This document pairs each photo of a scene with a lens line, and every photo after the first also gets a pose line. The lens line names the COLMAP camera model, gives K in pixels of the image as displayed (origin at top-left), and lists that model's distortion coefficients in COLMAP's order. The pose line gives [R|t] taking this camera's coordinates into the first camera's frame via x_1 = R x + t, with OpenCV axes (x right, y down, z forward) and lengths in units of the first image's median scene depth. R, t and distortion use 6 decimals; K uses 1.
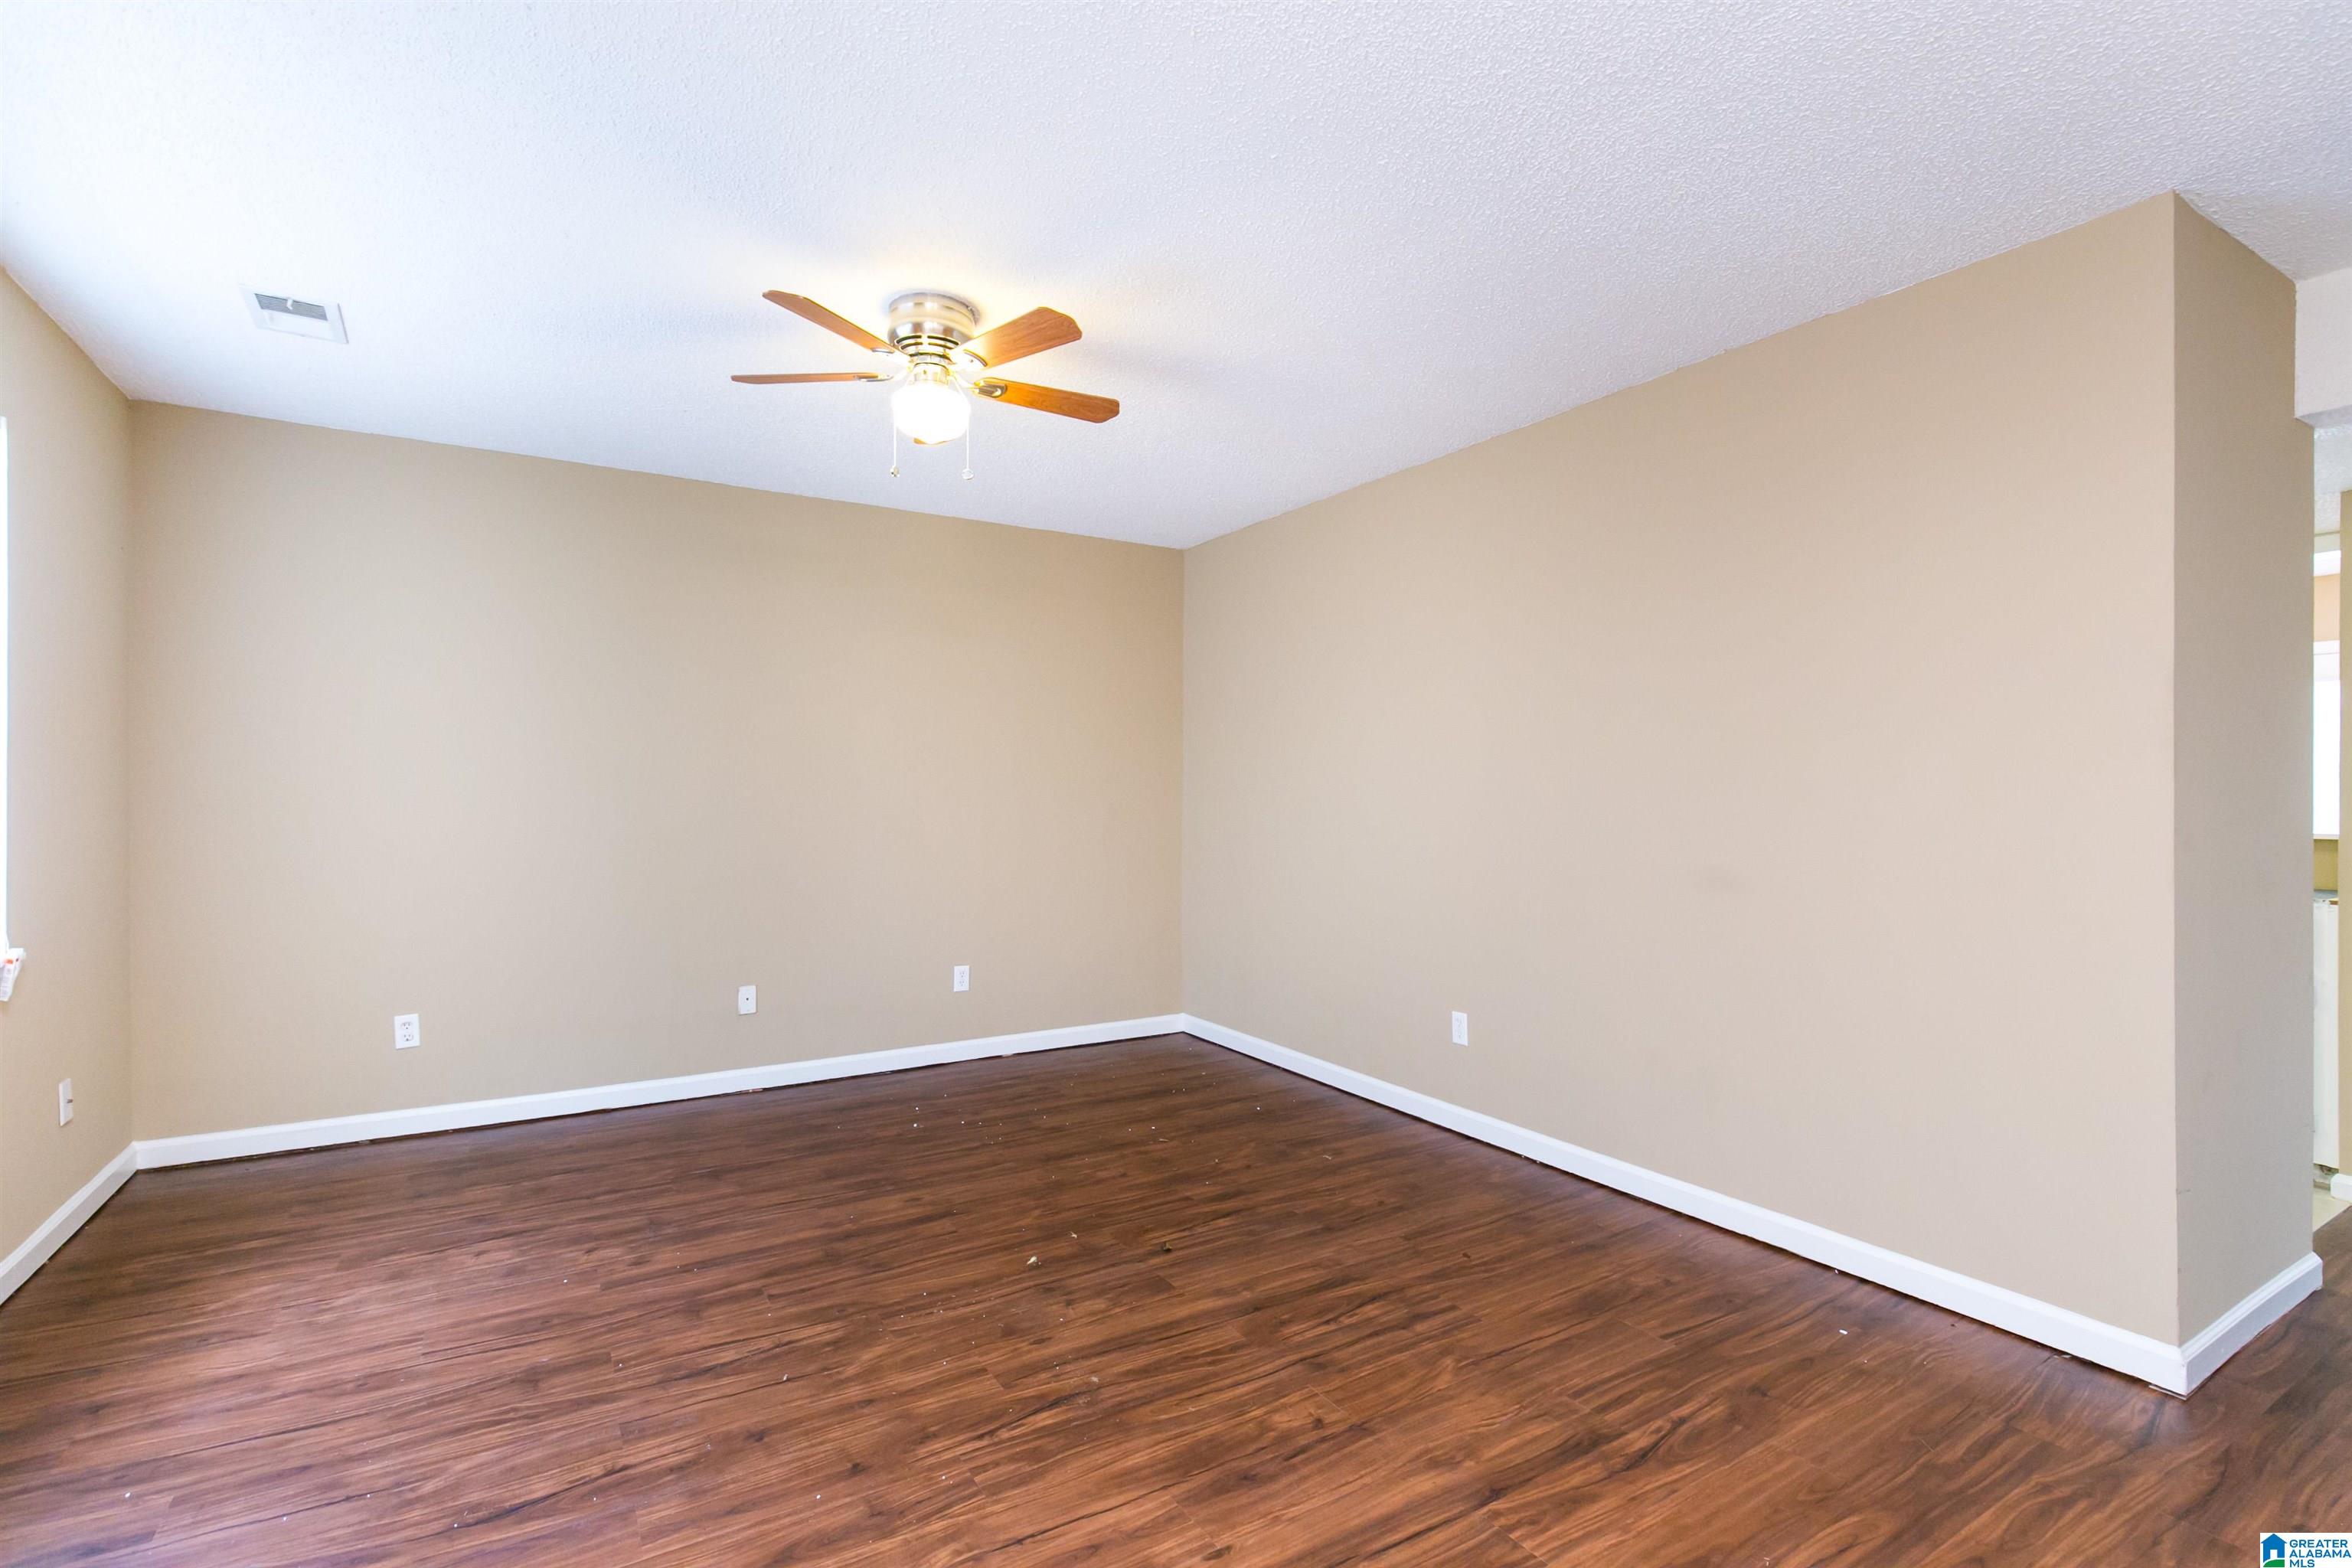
lens RADIAL K [[1118.3, 0, 1162.8], [0, 1118.3, 792.8], [0, 0, 1]] dist [0.004597, 0.000087]
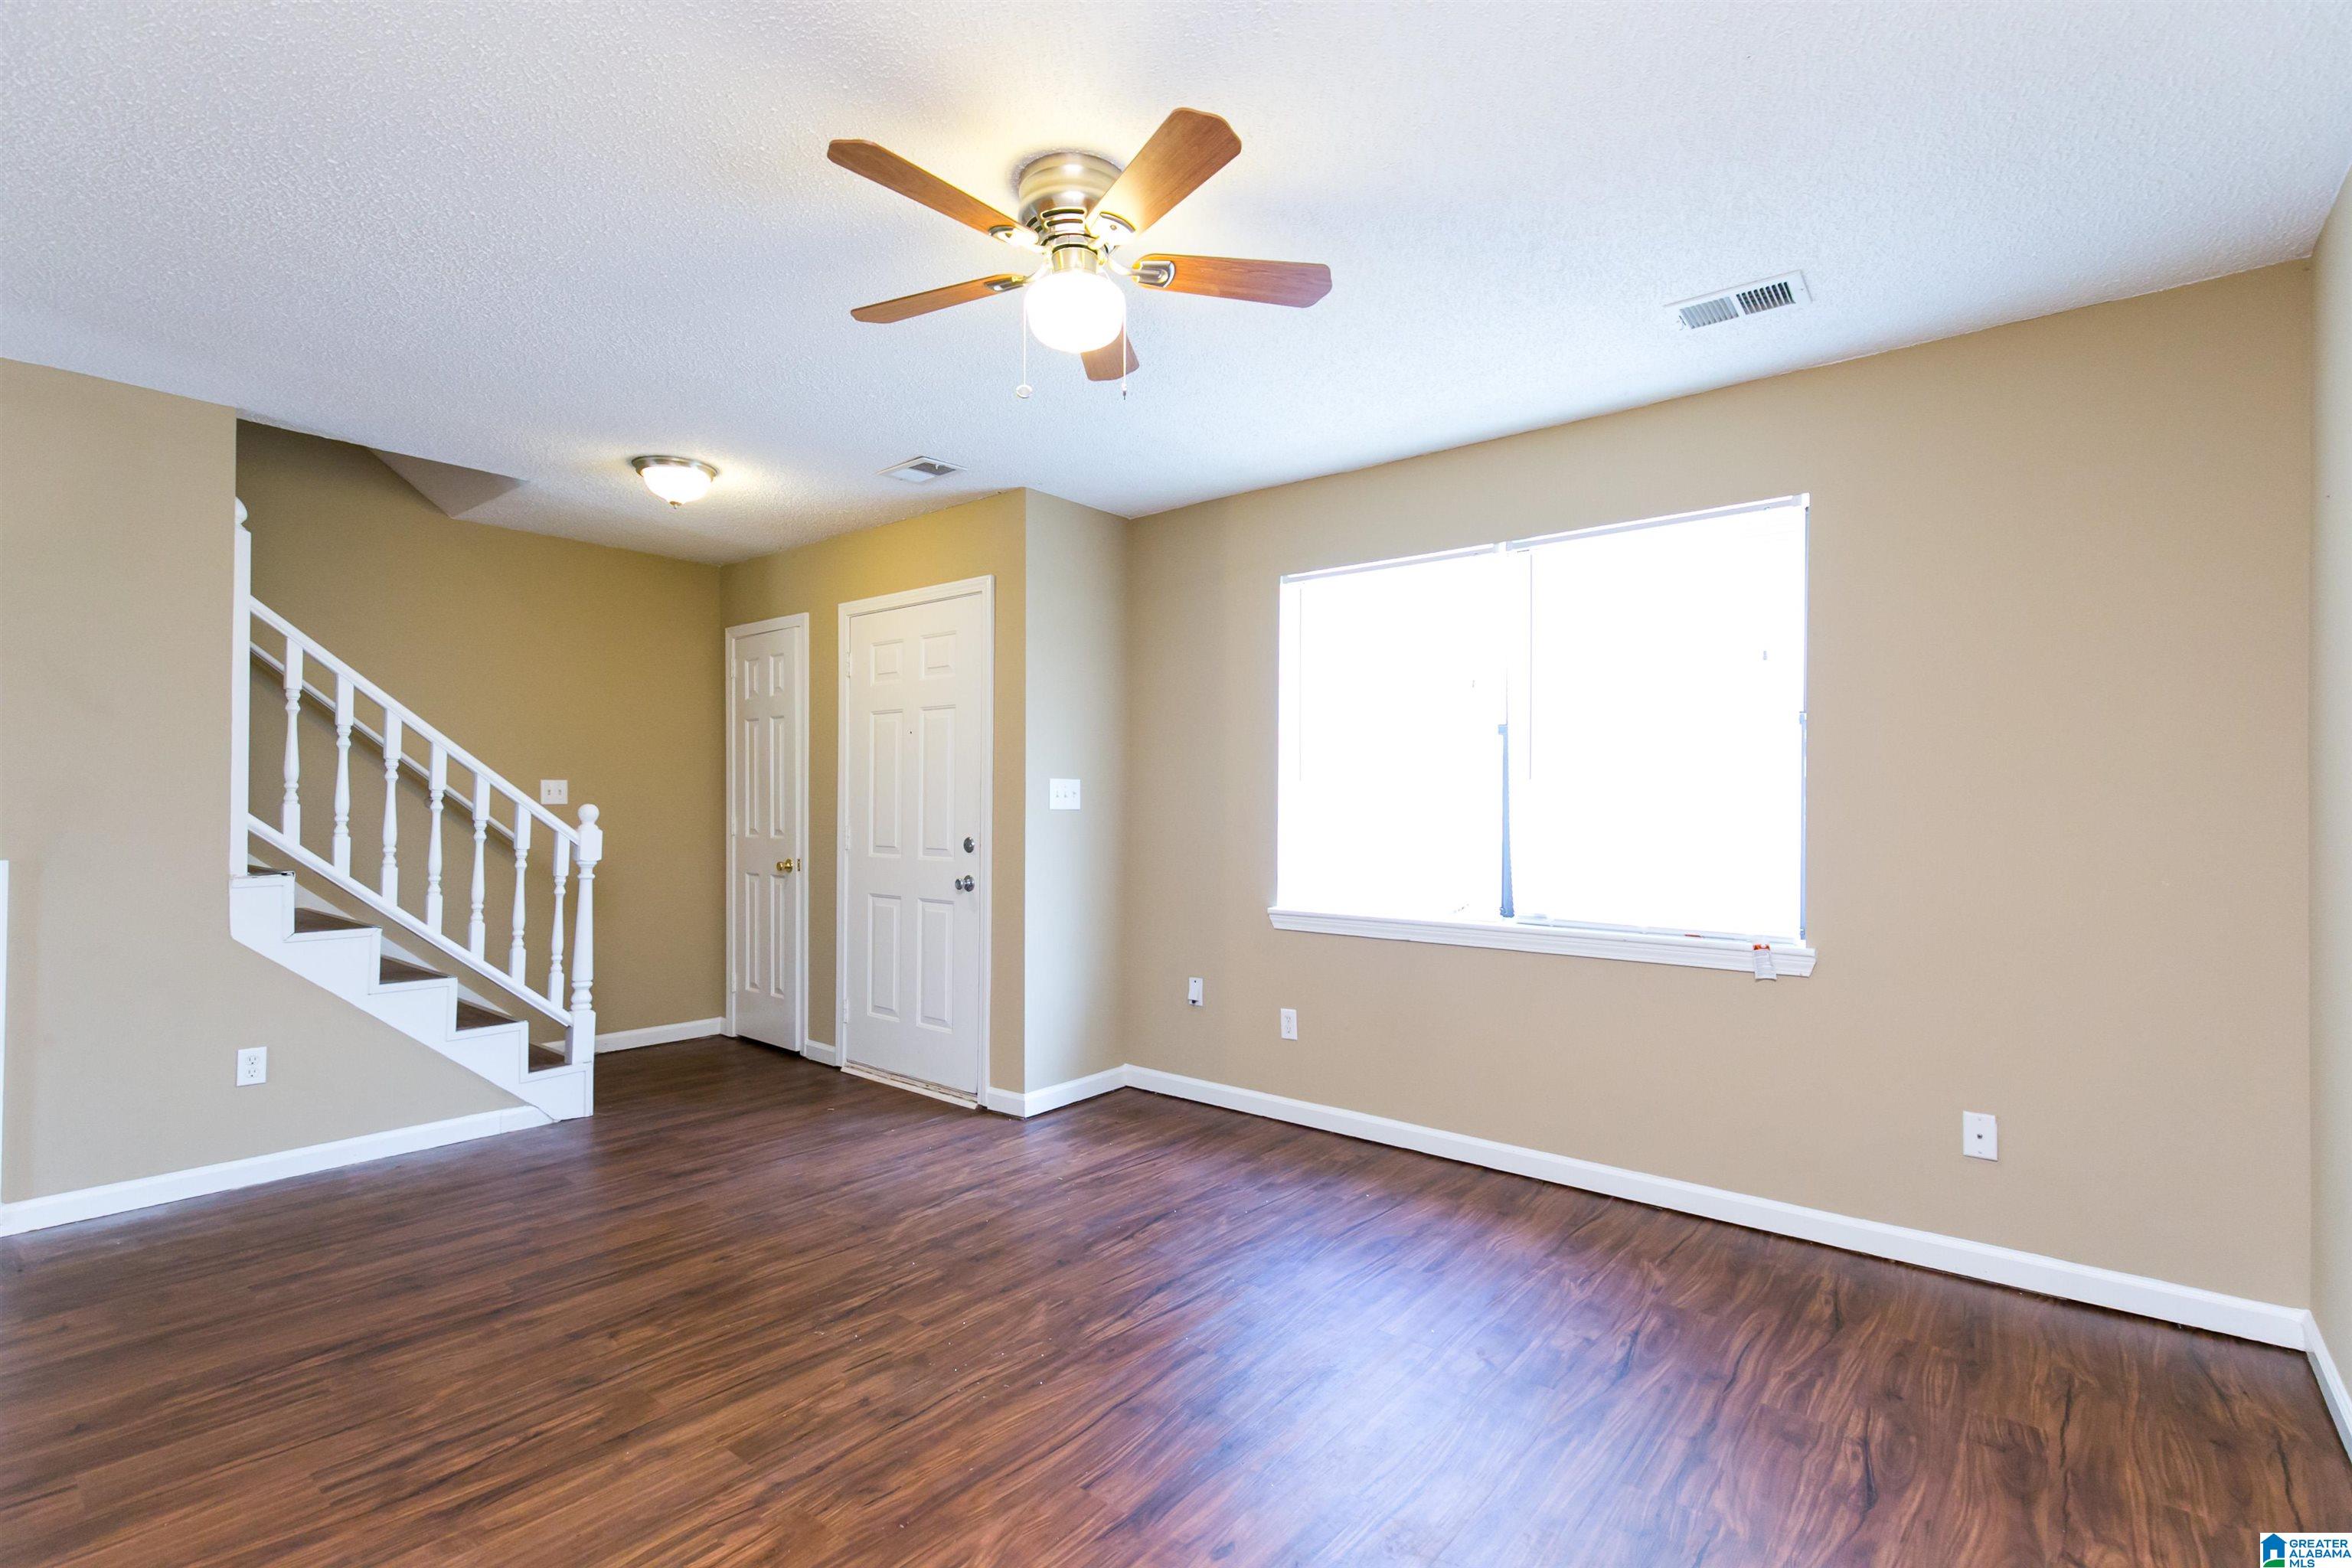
lens RADIAL K [[1118.3, 0, 1162.8], [0, 1118.3, 792.8], [0, 0, 1]] dist [0.004597, 0.000087]
pose [[-0.947815, -0.010943, -0.318633, -0.024341], [-0.006071, 0.999849, -0.016279, 0.007465], [0.318763, -0.013495, -0.947738, 2.081415]]
